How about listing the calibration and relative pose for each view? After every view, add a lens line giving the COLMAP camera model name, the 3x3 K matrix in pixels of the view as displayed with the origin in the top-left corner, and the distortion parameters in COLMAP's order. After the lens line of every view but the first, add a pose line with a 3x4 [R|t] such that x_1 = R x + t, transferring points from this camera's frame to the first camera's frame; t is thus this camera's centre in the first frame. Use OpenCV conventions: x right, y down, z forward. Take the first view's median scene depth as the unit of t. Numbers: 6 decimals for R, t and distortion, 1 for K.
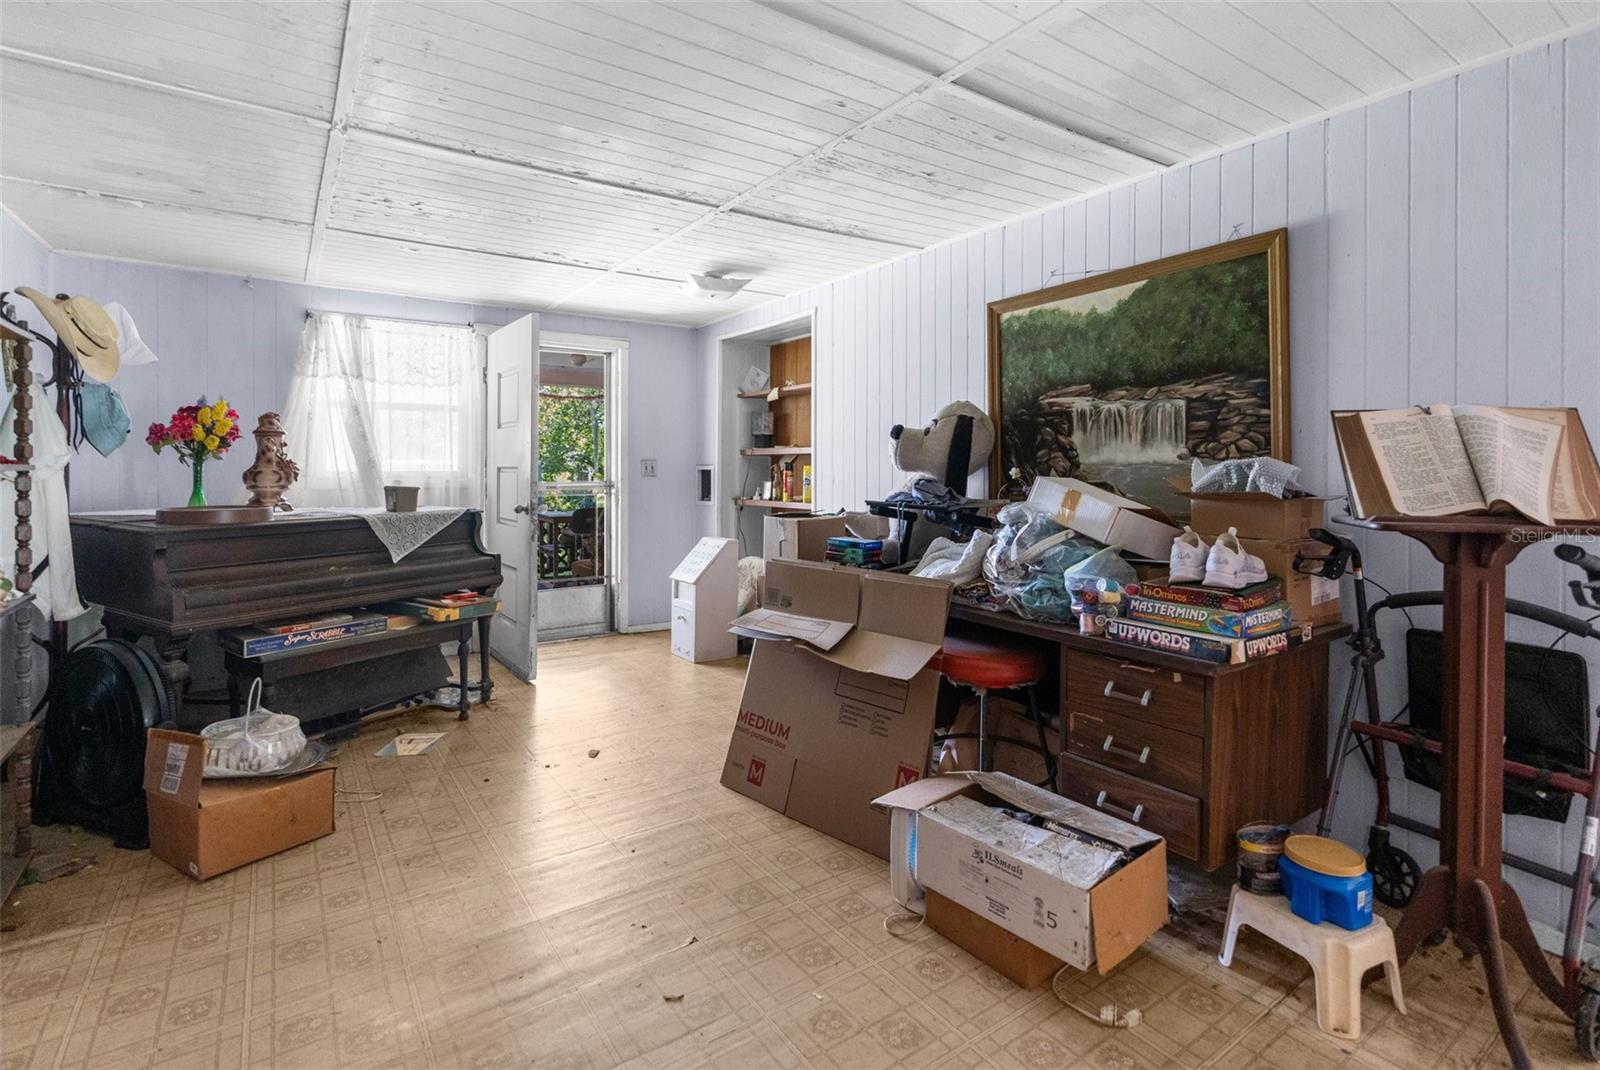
lens RADIAL K [[761.7, 0, 795.3], [0, 761.7, 473.0], [0, 0, 1]] dist [0.000422, 0.000202]
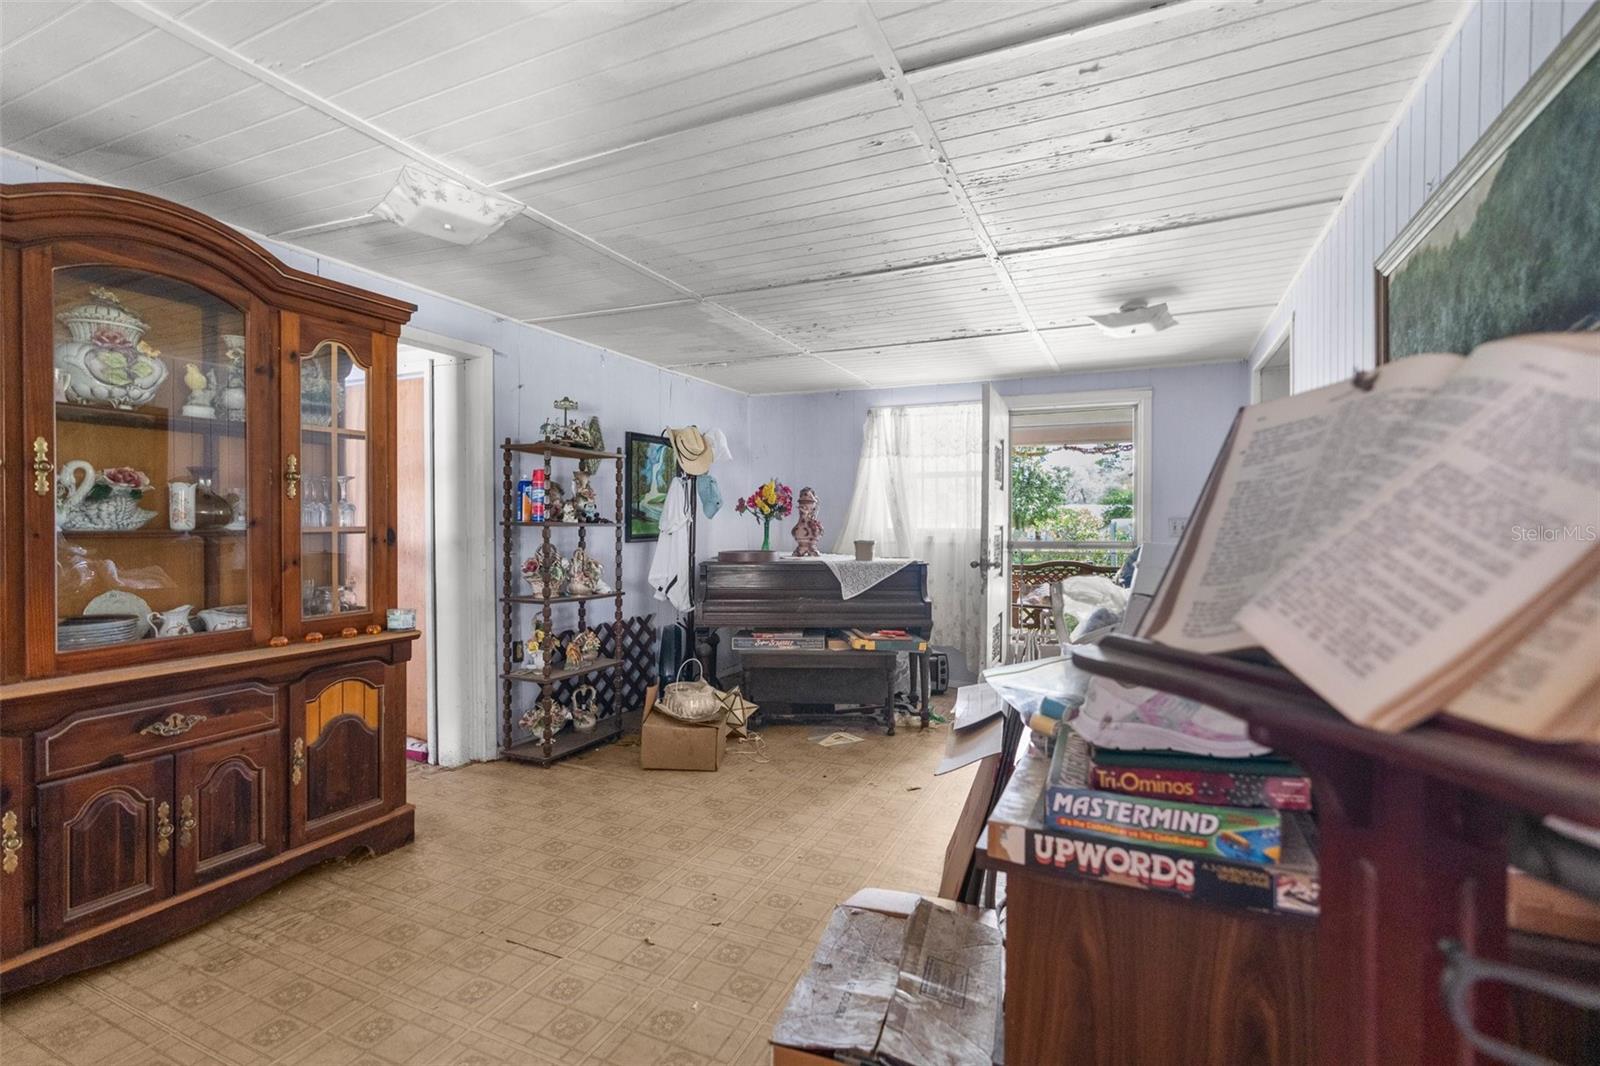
lens RADIAL K [[732.6, 0, 800.0], [0, 732.6, 533.0], [0, 0, 1]] dist [-0.004123, 0.000032]
pose [[0.517687, 0.013173, -0.855469, 0.494582], [-0.010147, 0.999906, 0.009257, -0.005665], [0.855510, 0.003888, 0.517772, 0.282379]]
